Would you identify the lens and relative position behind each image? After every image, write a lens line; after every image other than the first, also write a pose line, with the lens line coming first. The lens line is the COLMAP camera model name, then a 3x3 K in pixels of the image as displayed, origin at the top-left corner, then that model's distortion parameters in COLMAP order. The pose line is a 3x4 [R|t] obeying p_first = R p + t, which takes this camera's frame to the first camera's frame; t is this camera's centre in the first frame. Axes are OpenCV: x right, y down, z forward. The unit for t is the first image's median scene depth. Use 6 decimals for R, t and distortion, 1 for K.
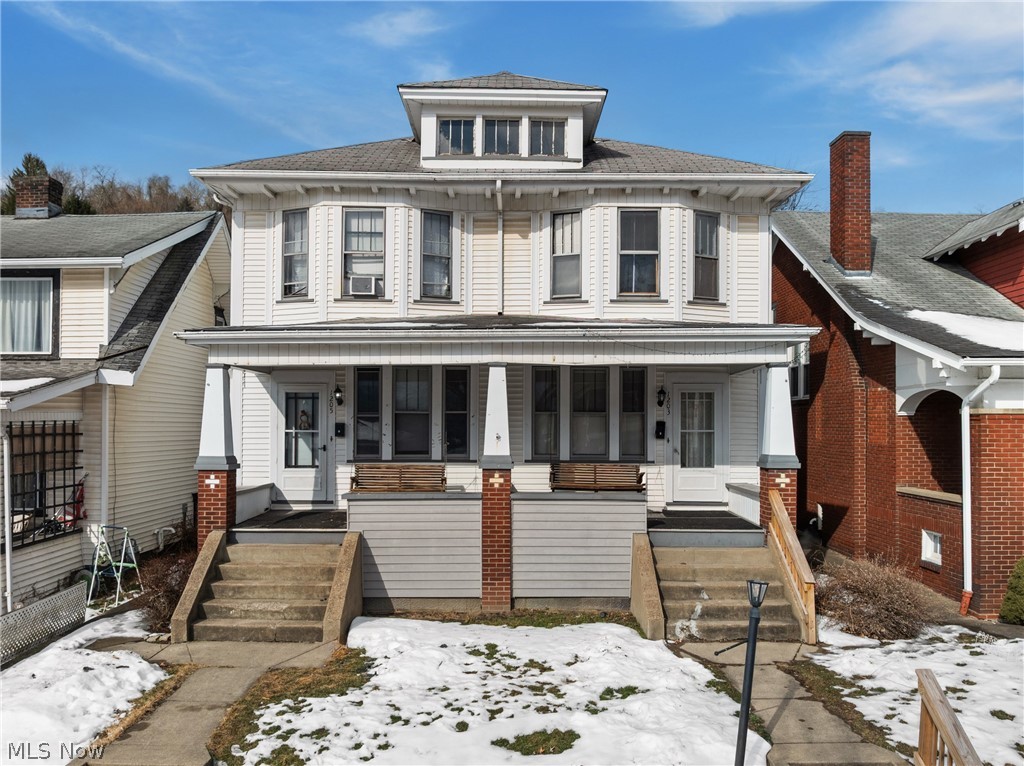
lens RADIAL K [[813.4, 0, 525.9], [0, 813.4, 434.0], [0, 0, 1]] dist [-0.028456, -0.023531]
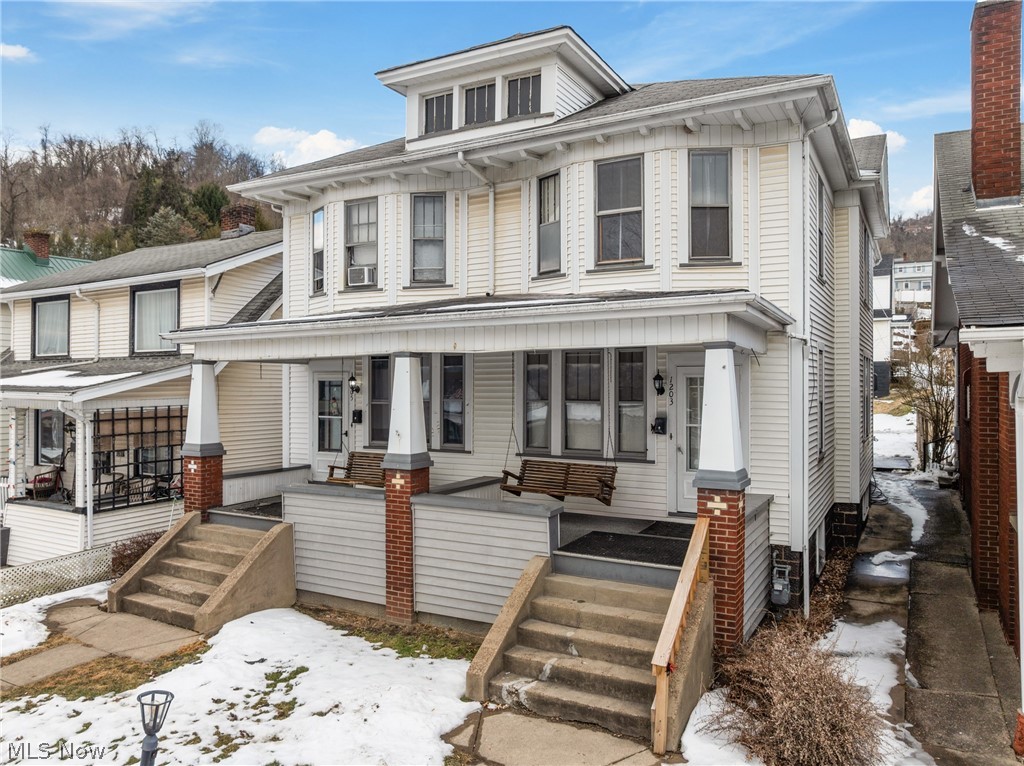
lens RADIAL K [[731.1, 0, 520.1], [0, 731.1, 387.8], [0, 0, 1]] dist [-0.030015, -0.010454]
pose [[0.872231, -0.000630, -0.489094, 0.471183], [-0.003320, 0.999969, -0.007209, -0.041519], [0.489083, 0.007911, 0.872201, 0.338387]]
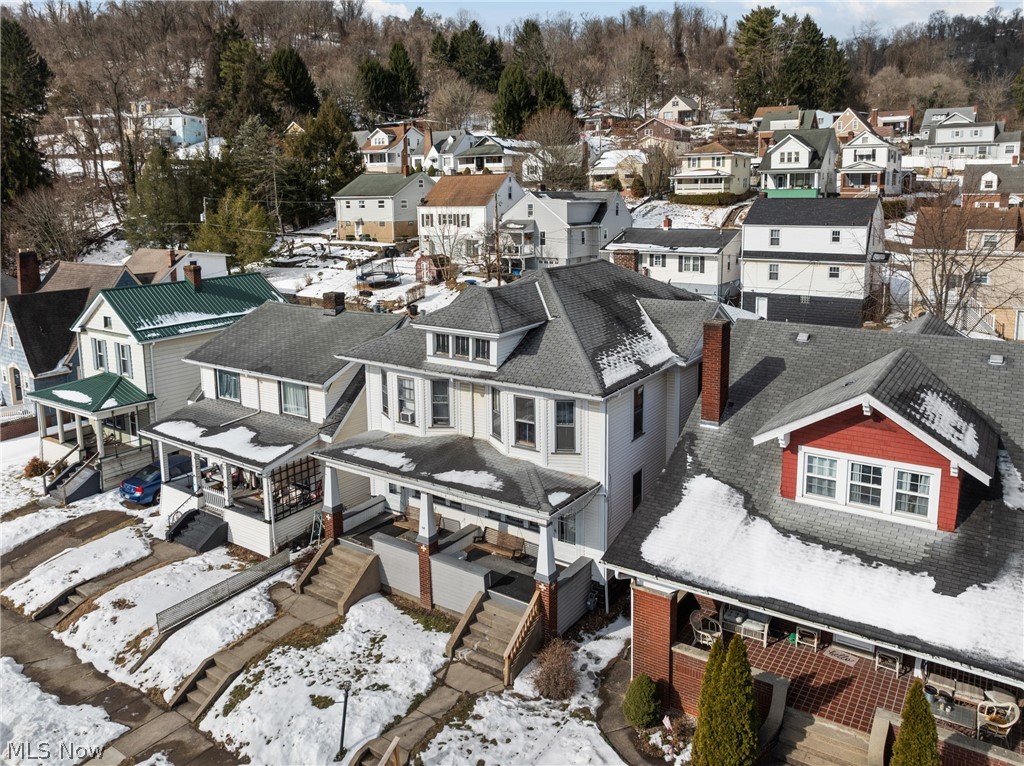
lens RADIAL K [[731.1, 0, 540.3], [0, 731.1, 318.5], [0, 0, 1]] dist [-0.030015, -0.010454]
pose [[0.832131, 0.079007, -0.548923, 1.128682], [0.006940, 0.988239, 0.152758, -0.764109], [0.554536, -0.130924, 0.821796, -0.254249]]
